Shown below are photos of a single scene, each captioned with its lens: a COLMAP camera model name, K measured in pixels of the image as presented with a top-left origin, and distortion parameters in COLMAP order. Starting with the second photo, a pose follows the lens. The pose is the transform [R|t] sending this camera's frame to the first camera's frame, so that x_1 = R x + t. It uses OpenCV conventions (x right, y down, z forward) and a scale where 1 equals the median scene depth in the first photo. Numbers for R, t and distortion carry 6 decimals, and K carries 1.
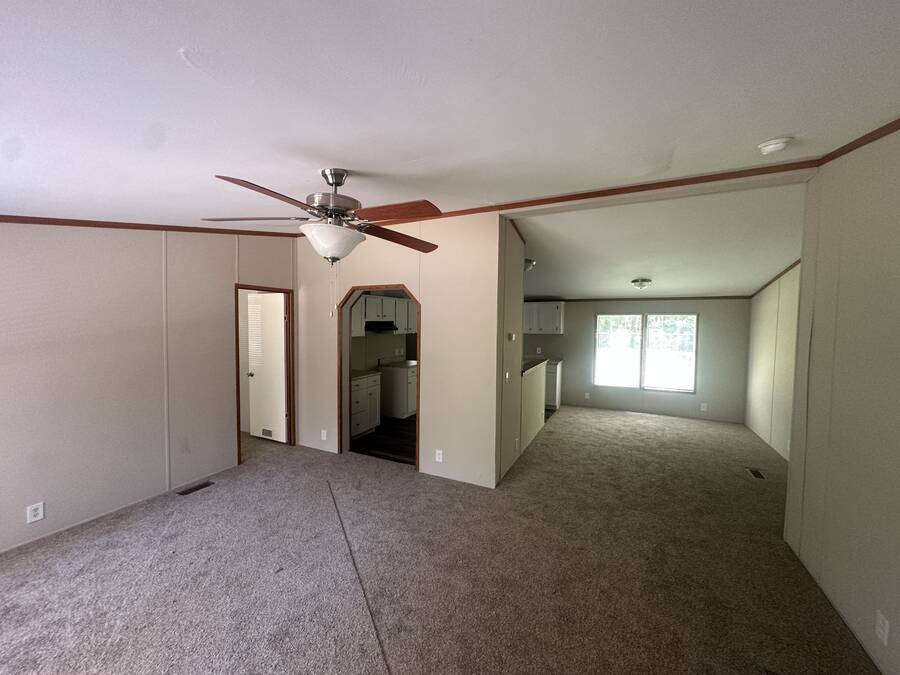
lens RADIAL K [[365.5, 0, 450.0], [0, 365.5, 337.5], [0, 0, 1]] dist [0.002147, 0.000645]
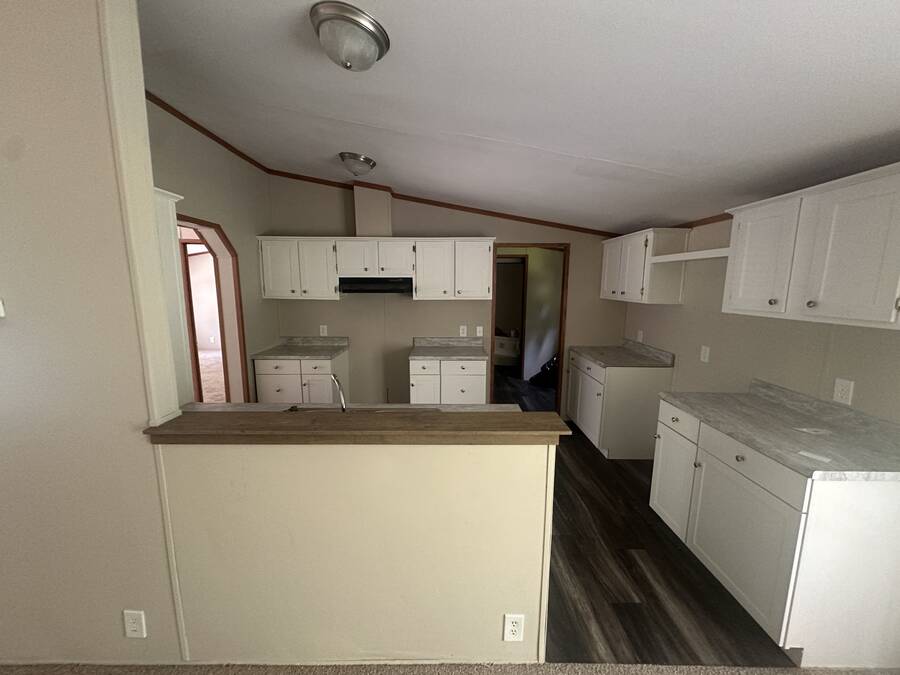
lens RADIAL K [[365.5, 0, 450.0], [0, 365.5, 337.5], [0, 0, 1]] dist [0.002147, 0.000645]
pose [[0.448102, 0.126866, -0.884935, 0.420760], [-0.045850, 0.991838, 0.118975, -0.021276], [0.892806, -0.012739, 0.450261, 0.804321]]
